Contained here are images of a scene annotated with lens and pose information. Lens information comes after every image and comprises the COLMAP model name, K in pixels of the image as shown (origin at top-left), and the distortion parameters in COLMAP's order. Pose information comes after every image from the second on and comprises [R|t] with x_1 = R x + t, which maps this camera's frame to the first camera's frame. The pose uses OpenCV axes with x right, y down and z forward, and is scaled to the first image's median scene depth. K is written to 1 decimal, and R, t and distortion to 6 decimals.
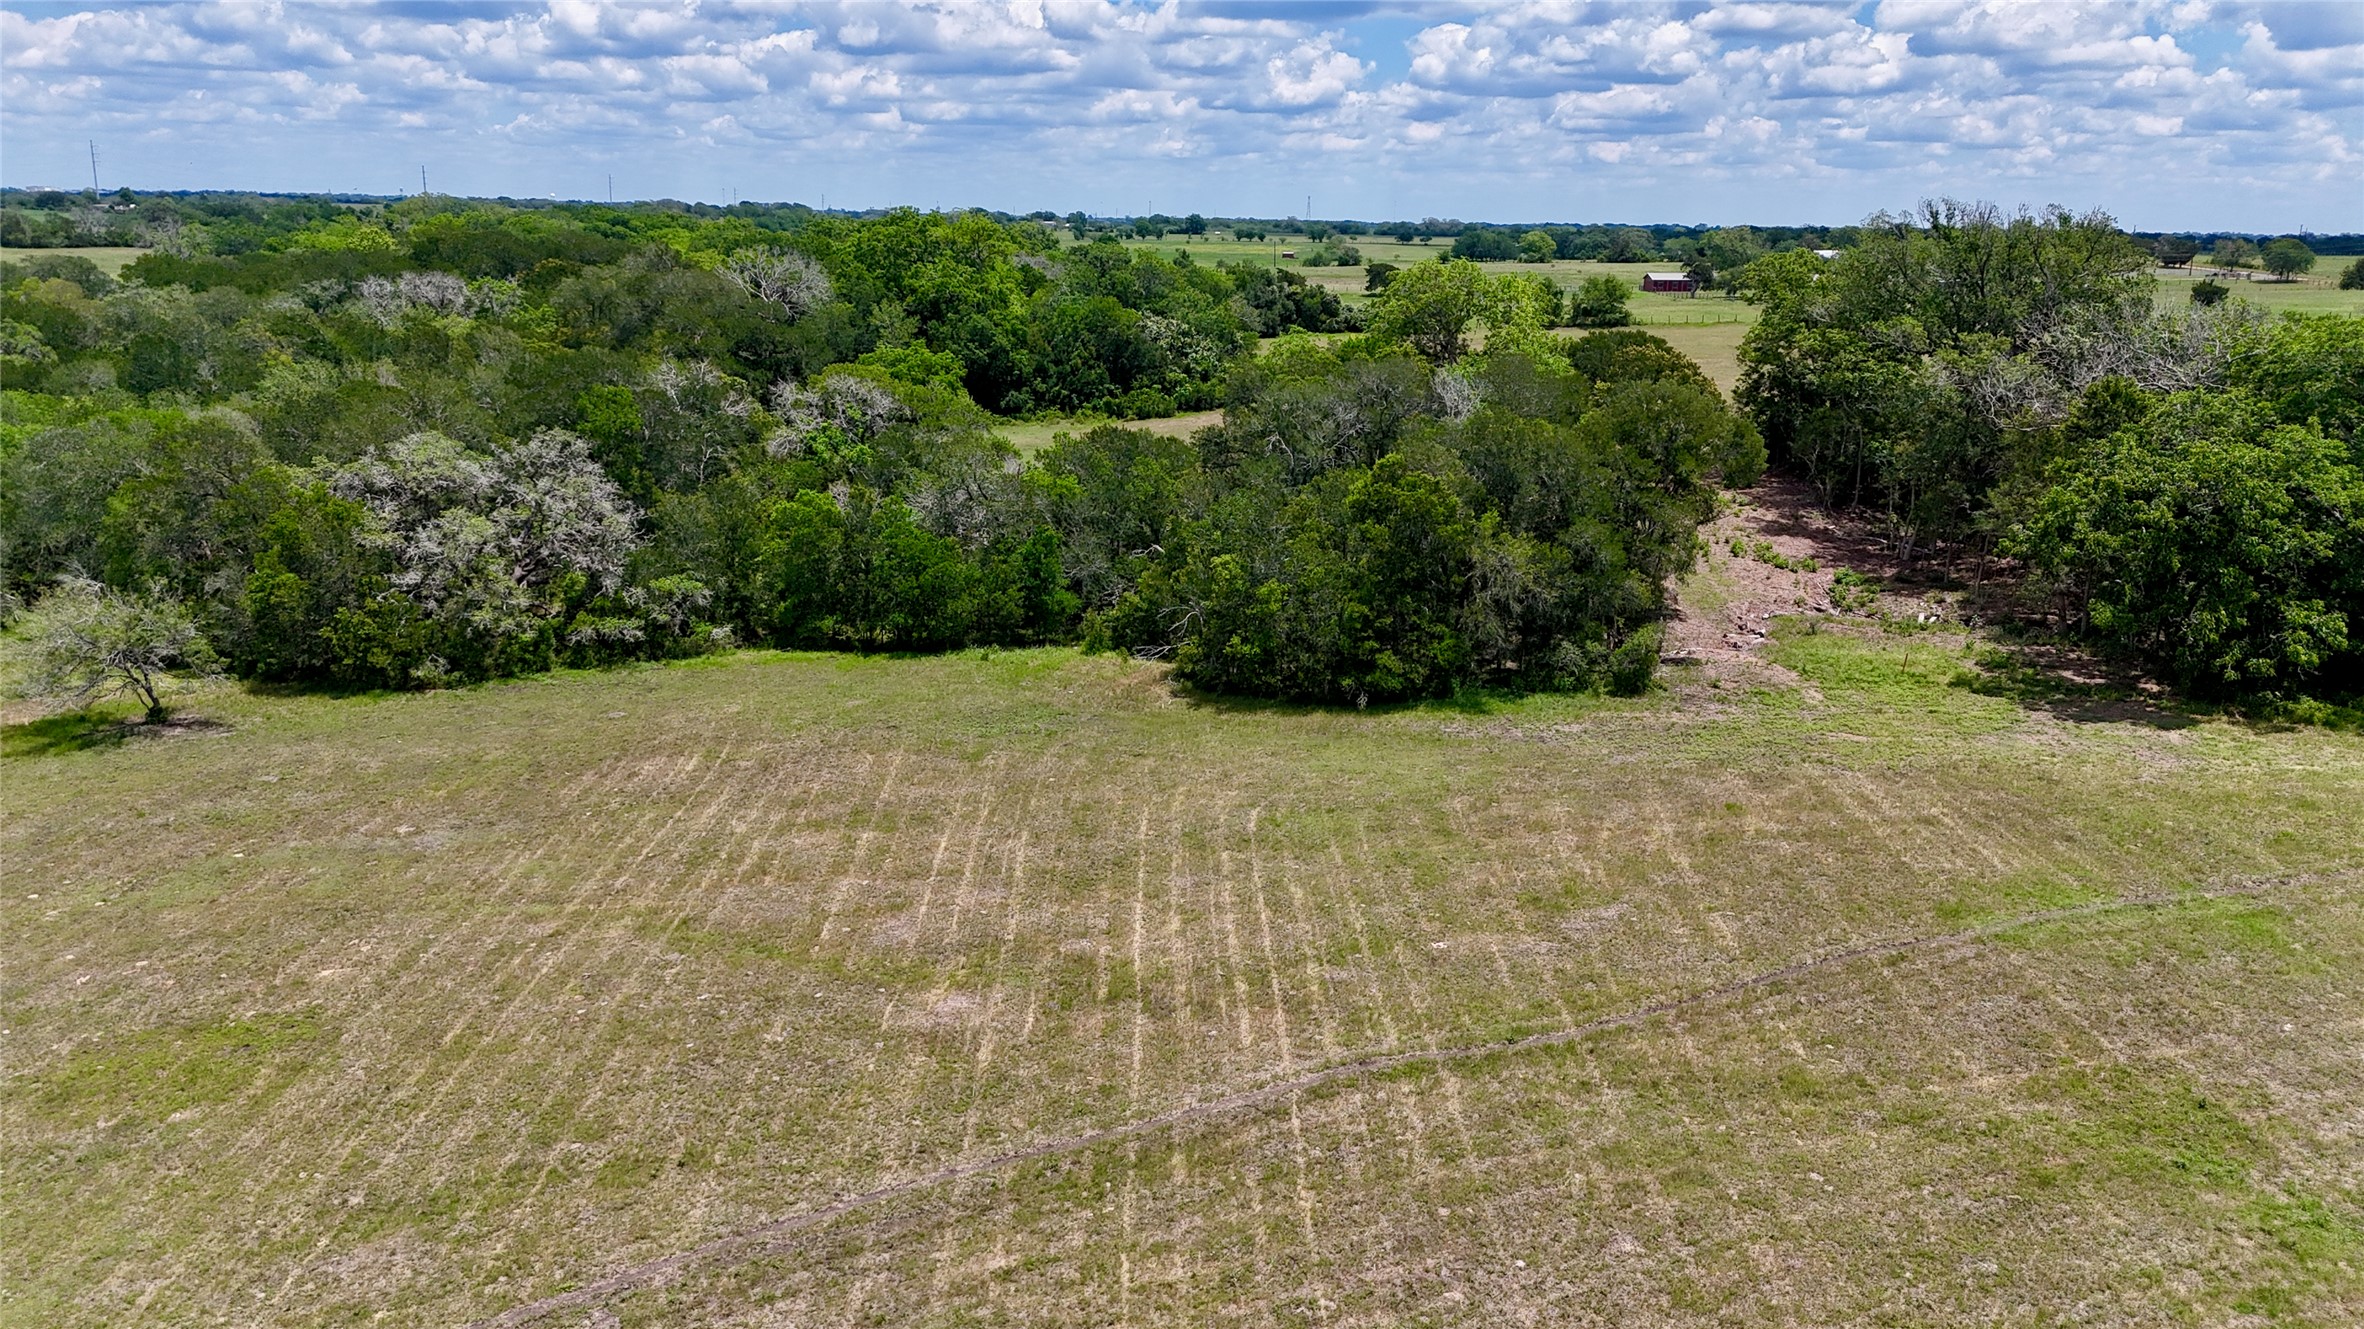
lens RADIAL K [[1744.4, 0, 1179.7], [0, 1744.4, 654.8], [0, 0, 1]] dist [0.059884, -0.046808]
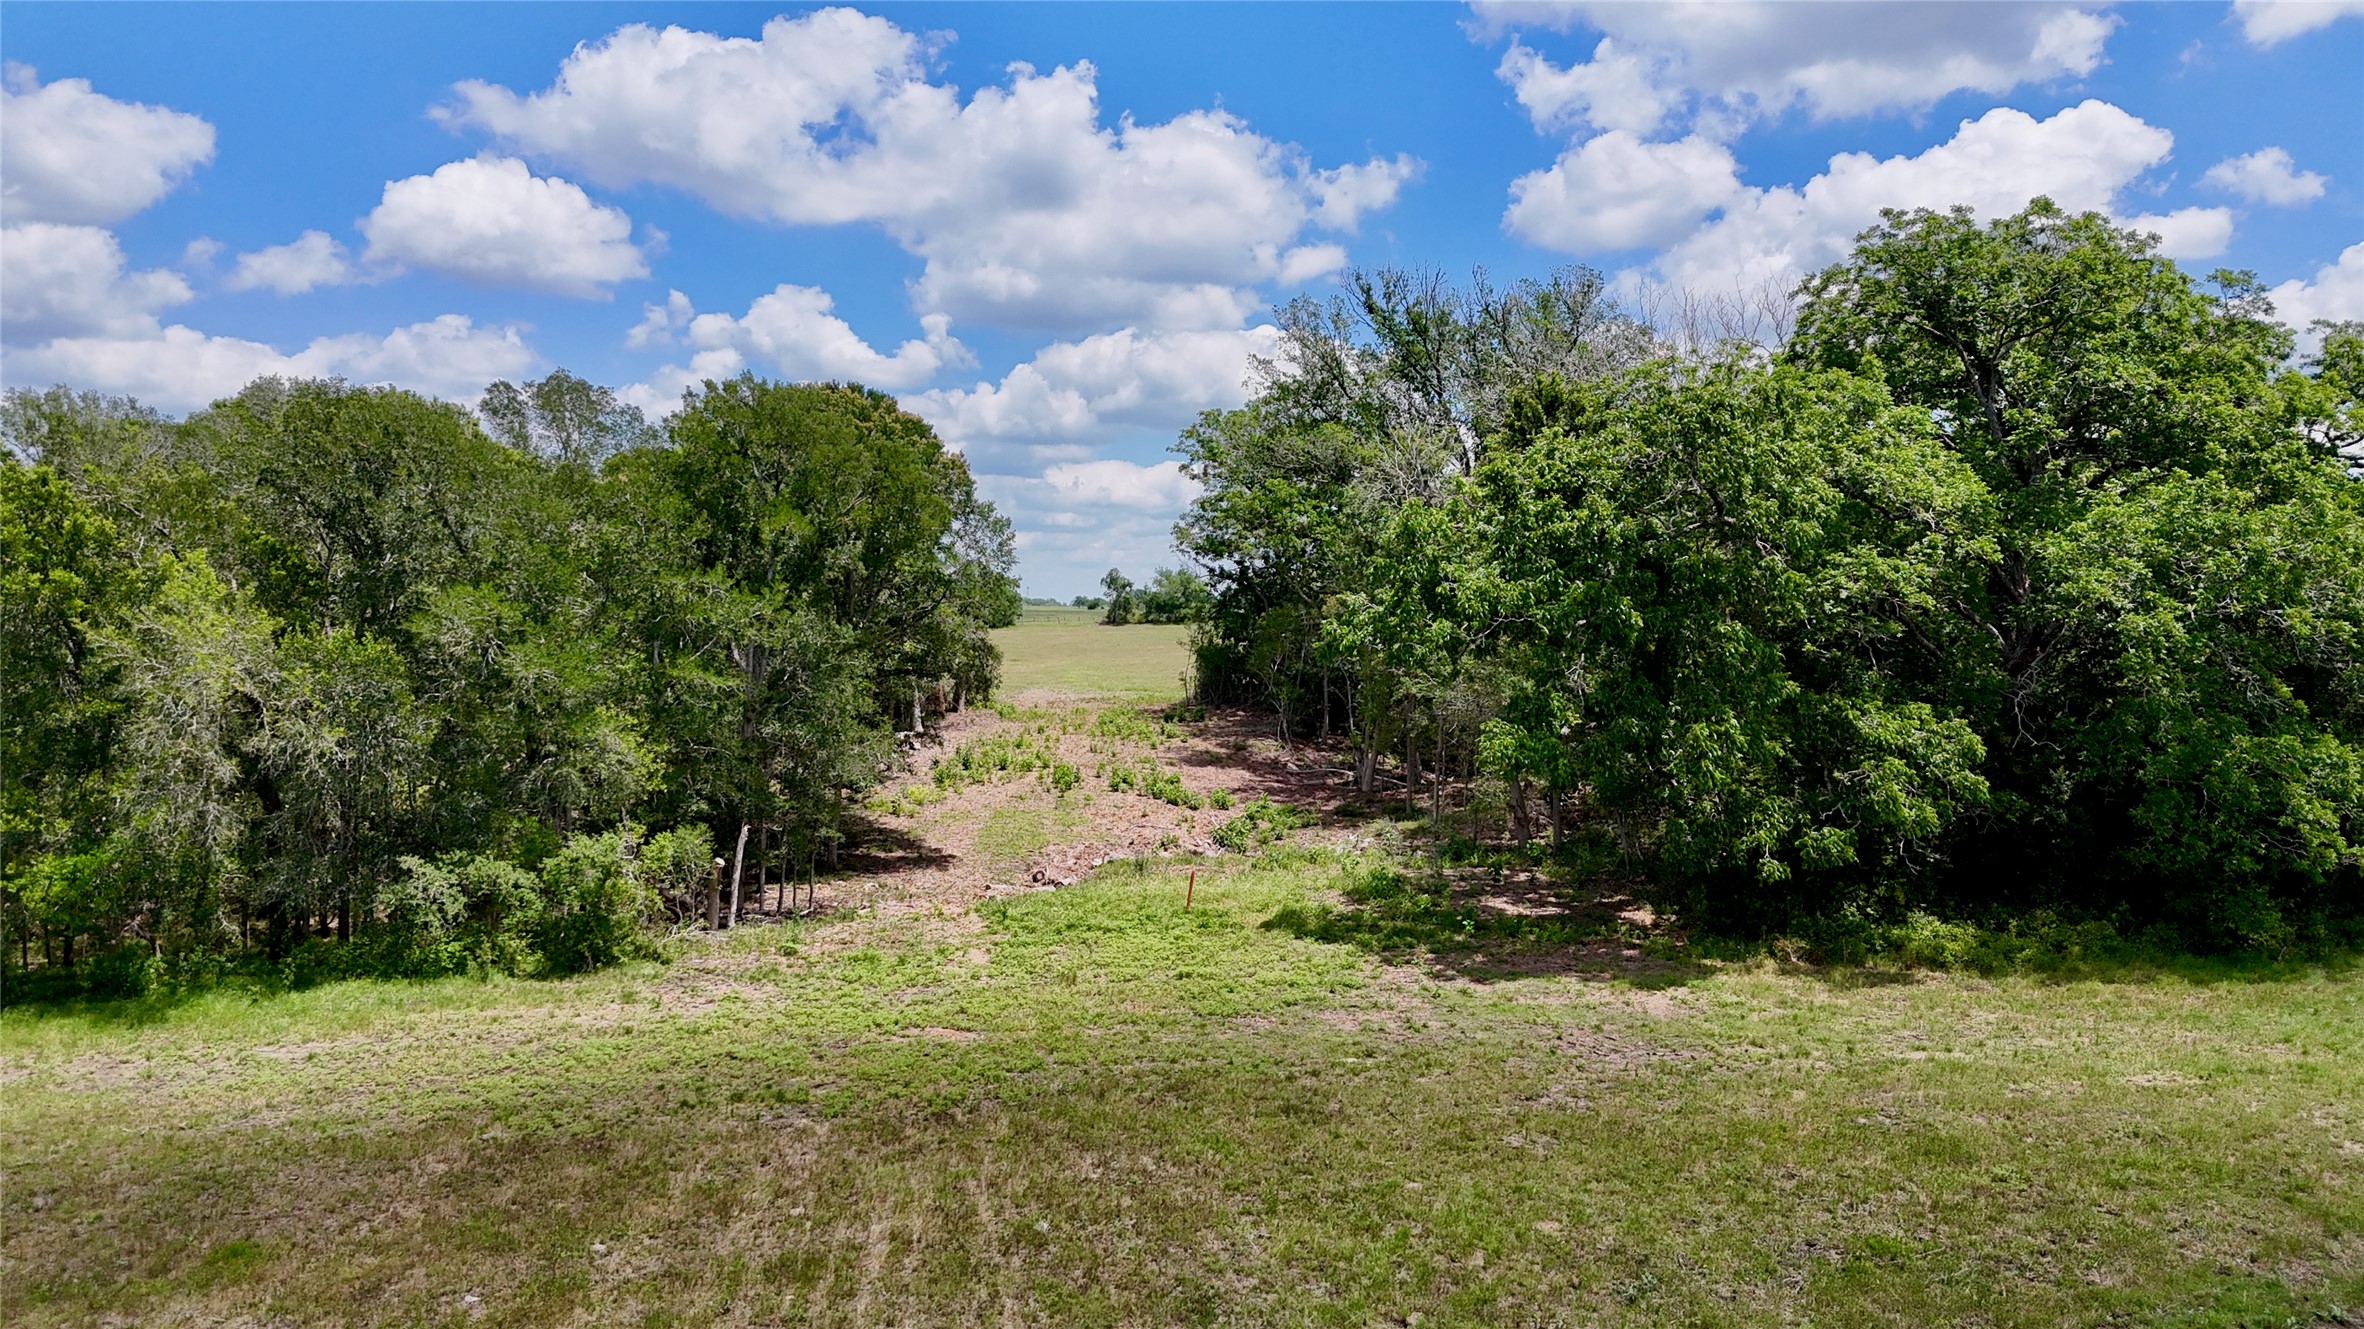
lens RADIAL K [[1744.4, 0, 1195.9], [0, 1744.4, 662.7], [0, 0, 1]] dist [0.059884, -0.046808]
pose [[0.986839, -0.005514, 0.161614, 0.373284], [0.039594, 0.977236, -0.208426, 0.049453], [-0.156786, 0.212082, 0.964593, 0.571767]]
